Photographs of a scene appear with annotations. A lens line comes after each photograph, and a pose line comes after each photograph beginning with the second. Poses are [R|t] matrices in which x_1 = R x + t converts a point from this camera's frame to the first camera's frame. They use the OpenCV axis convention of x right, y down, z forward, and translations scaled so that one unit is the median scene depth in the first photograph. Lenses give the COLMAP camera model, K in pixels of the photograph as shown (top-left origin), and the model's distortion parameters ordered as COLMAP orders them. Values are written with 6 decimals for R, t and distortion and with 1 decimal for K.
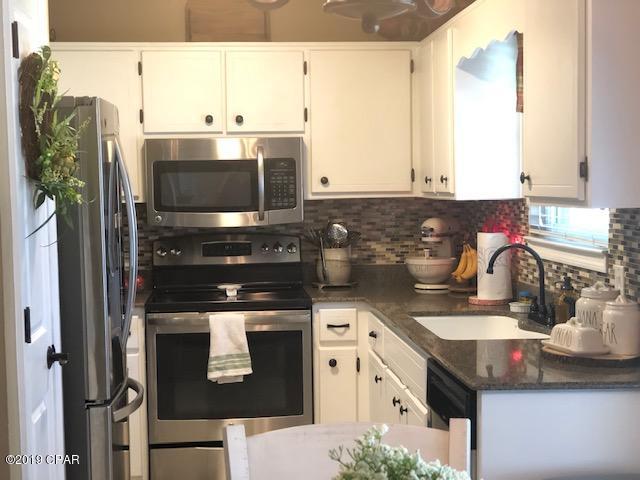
lens RADIAL K [[1044.5, 0, 320.0], [0, 1044.5, 240.4], [0, 0, 1]] dist [0.011934, 0.000000]
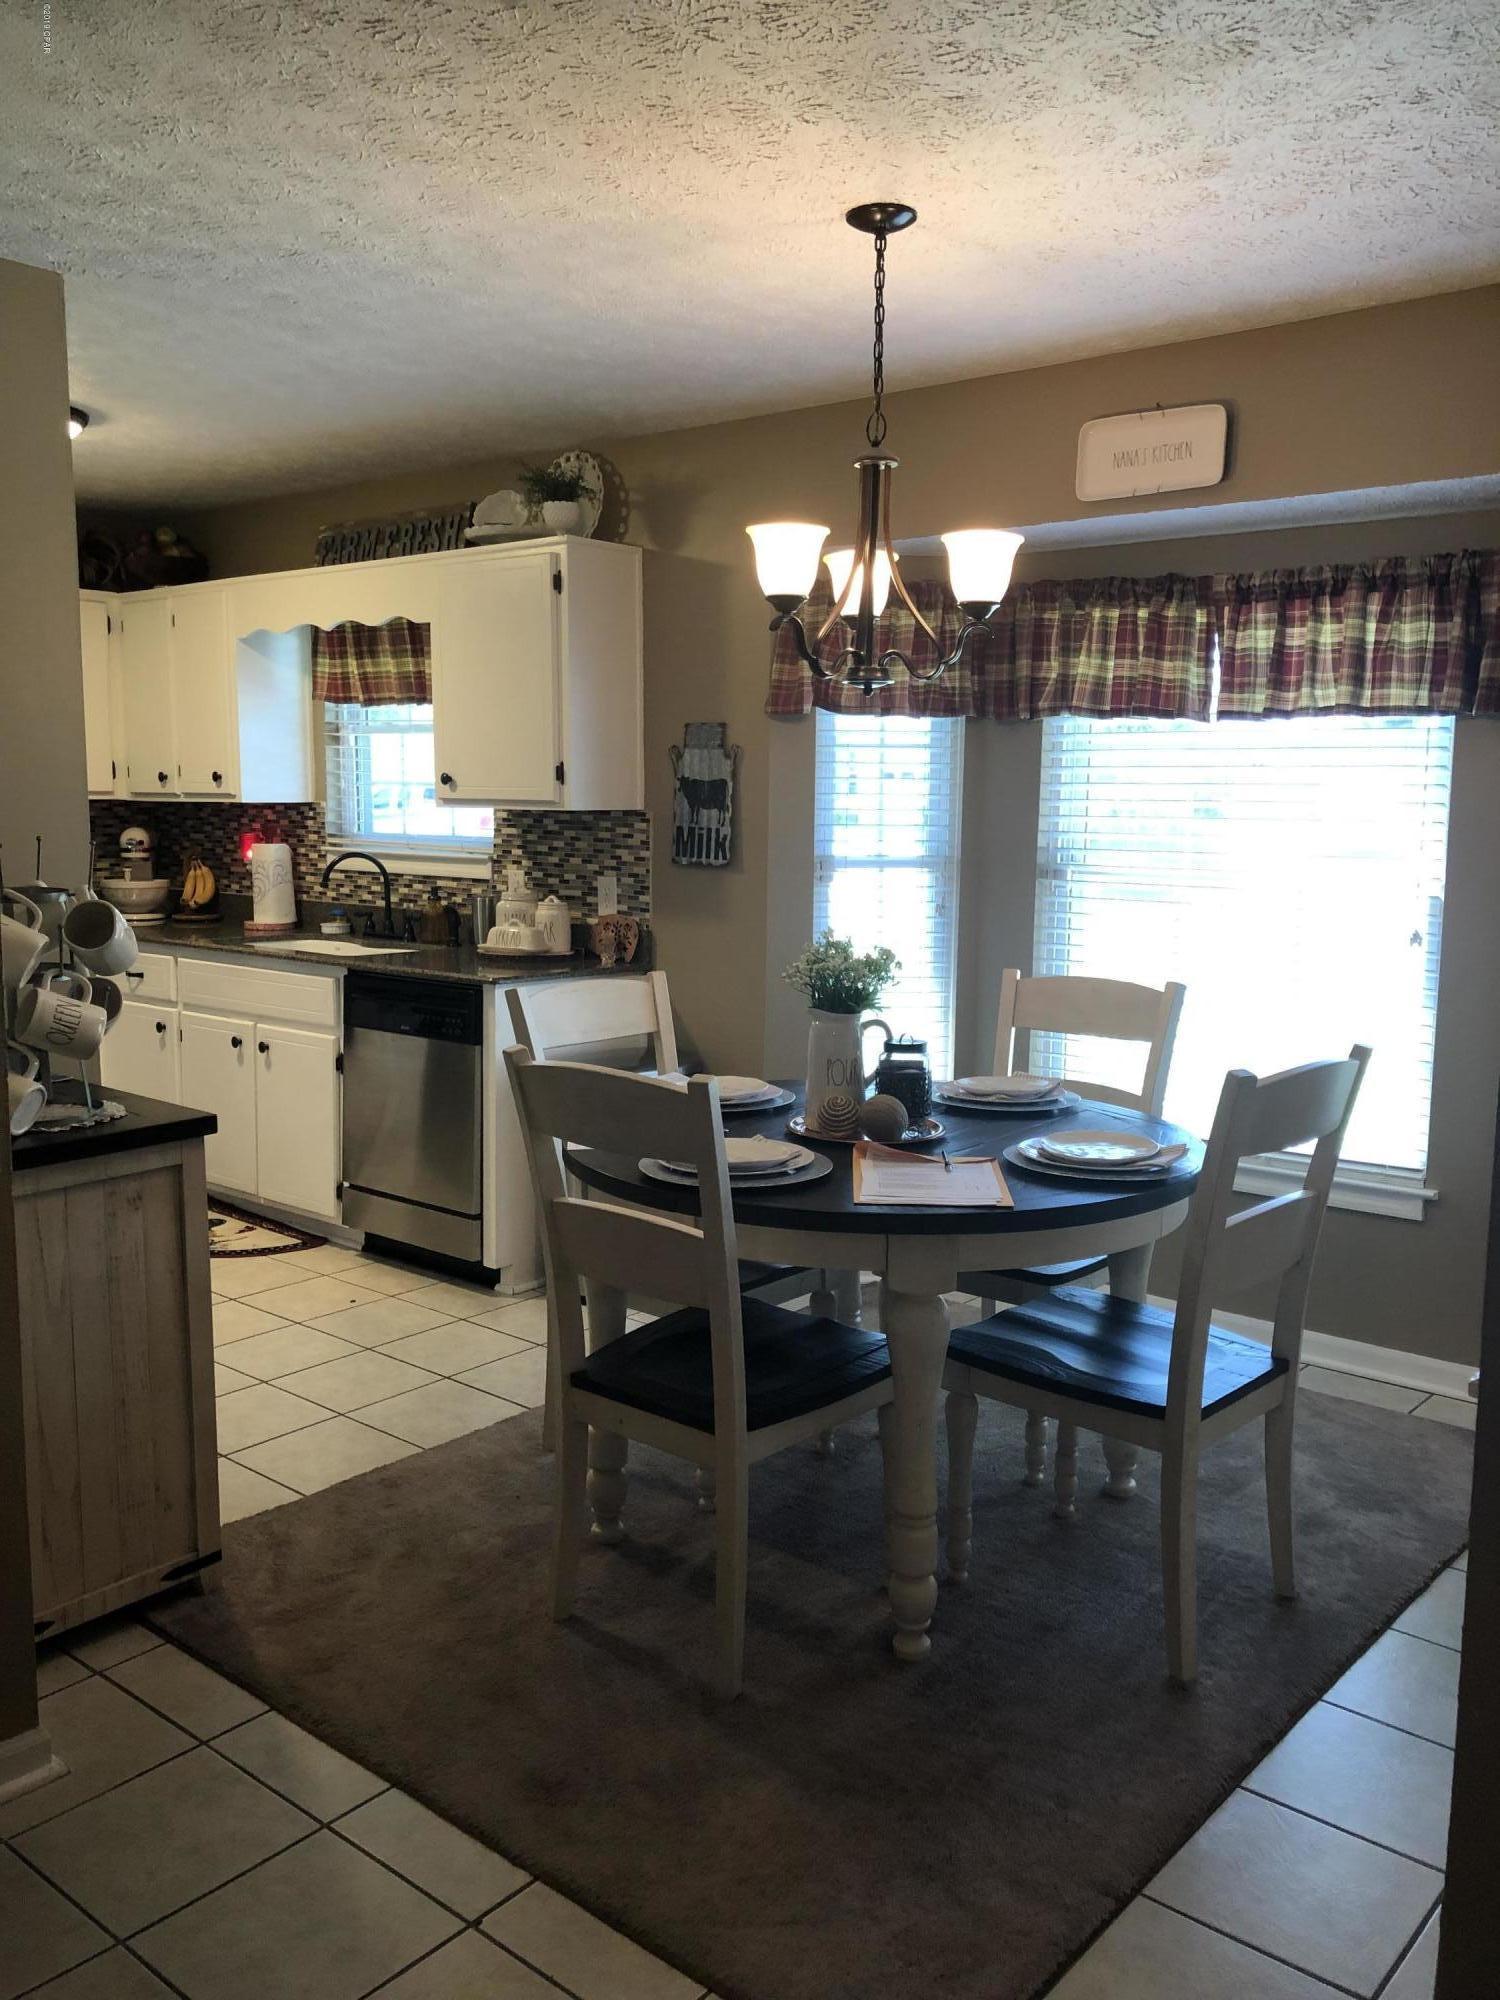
lens RADIAL K [[1645.3, 0, 751.7], [0, 1645.3, 1001.0], [0, 0, 1]] dist [-0.000504, 0.000960]
pose [[0.719416, -0.067311, 0.691311, -0.526558], [0.017079, 0.996707, 0.079273, 0.022795], [-0.694370, -0.045223, 0.718196, -0.235150]]
